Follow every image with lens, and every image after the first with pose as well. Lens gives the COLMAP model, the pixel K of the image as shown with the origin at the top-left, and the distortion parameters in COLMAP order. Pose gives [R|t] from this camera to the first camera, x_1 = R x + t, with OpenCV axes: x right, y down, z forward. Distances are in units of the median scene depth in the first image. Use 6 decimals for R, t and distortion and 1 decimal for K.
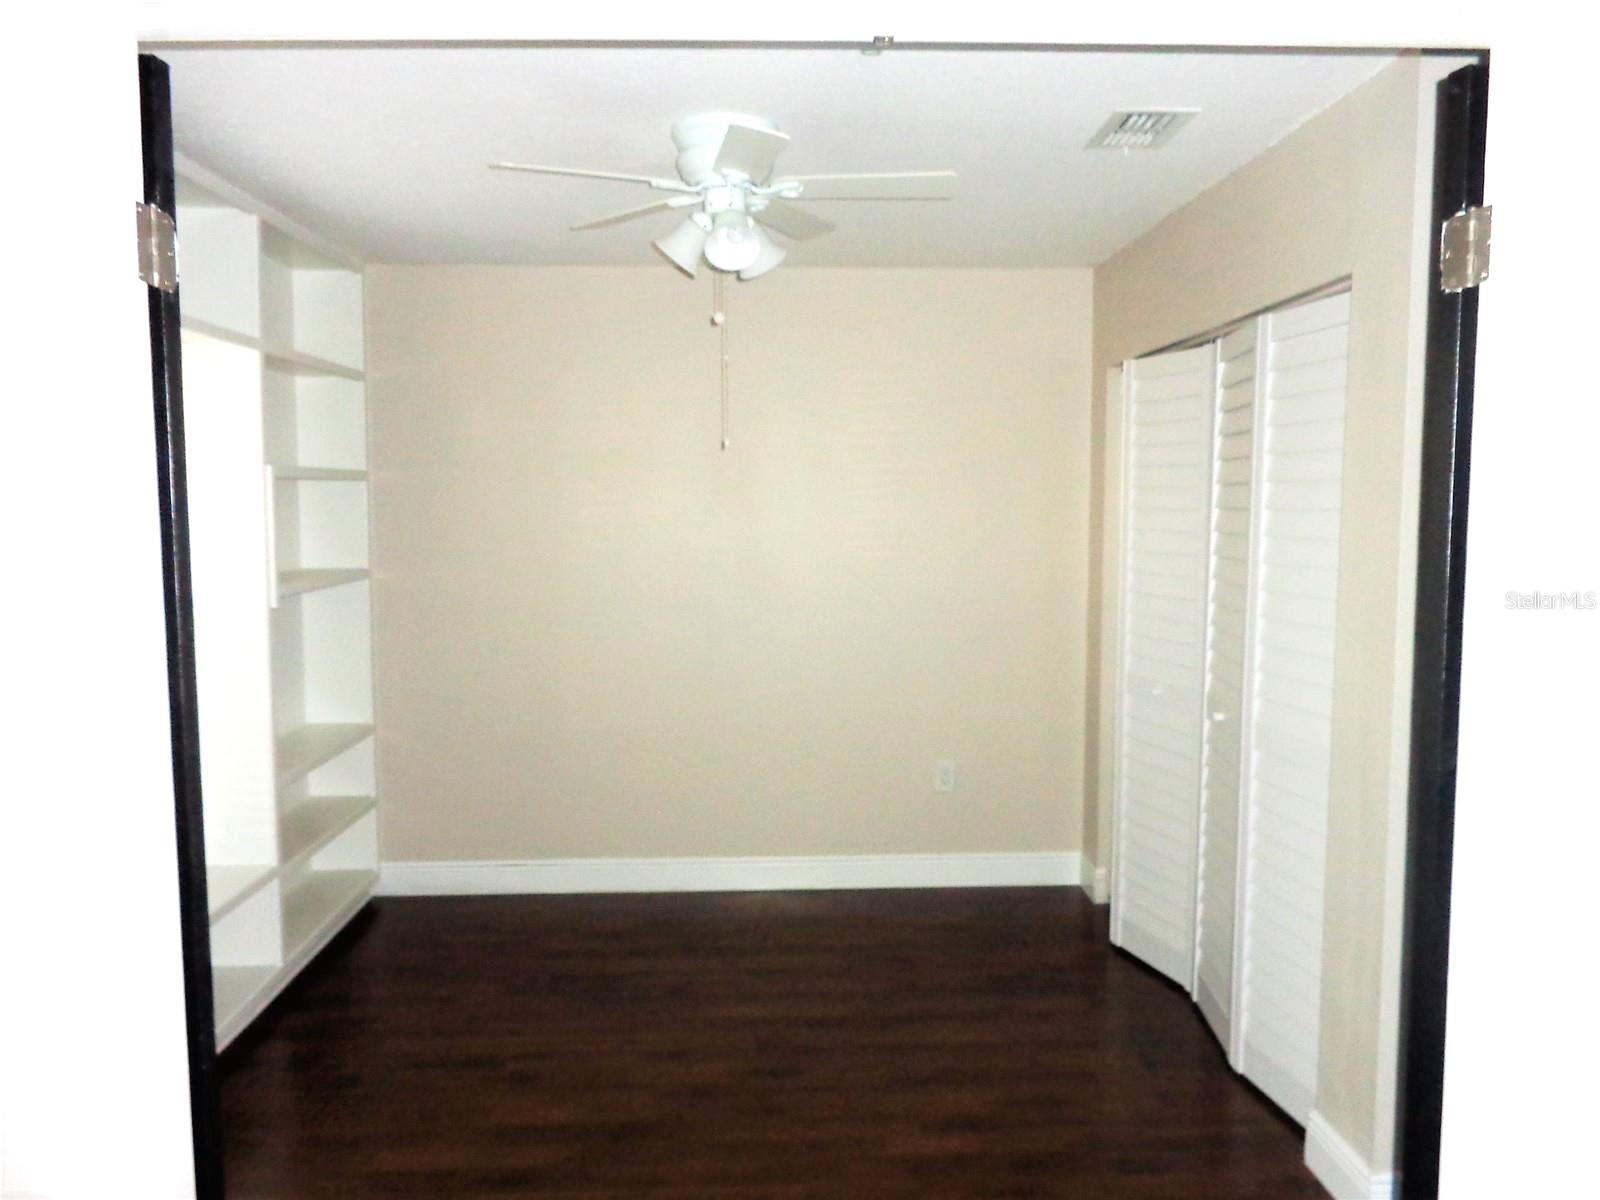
lens RADIAL K [[1179.9, 0, 800.0], [0, 1179.9, 600.0], [0, 0, 1]] dist [0.001050, -0.002435]
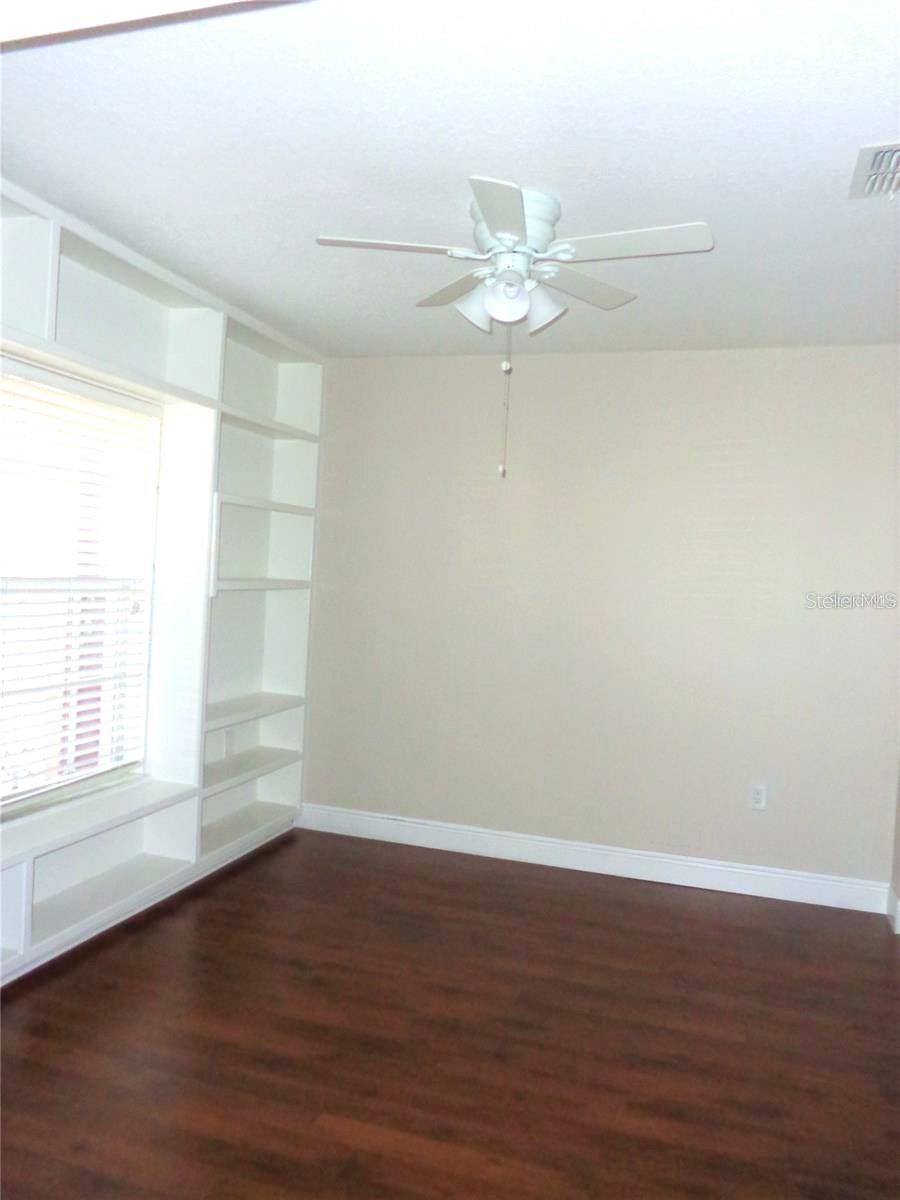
lens RADIAL K [[883.7, 0, 450.0], [0, 883.7, 600.0], [0, 0, 1]] dist [-0.022520, 0.004962]
pose [[0.939719, 0.061734, -0.336328, 0.150629], [-0.080245, 0.995915, -0.041408, 0.028901], [0.332397, 0.065901, 0.940834, 0.131804]]
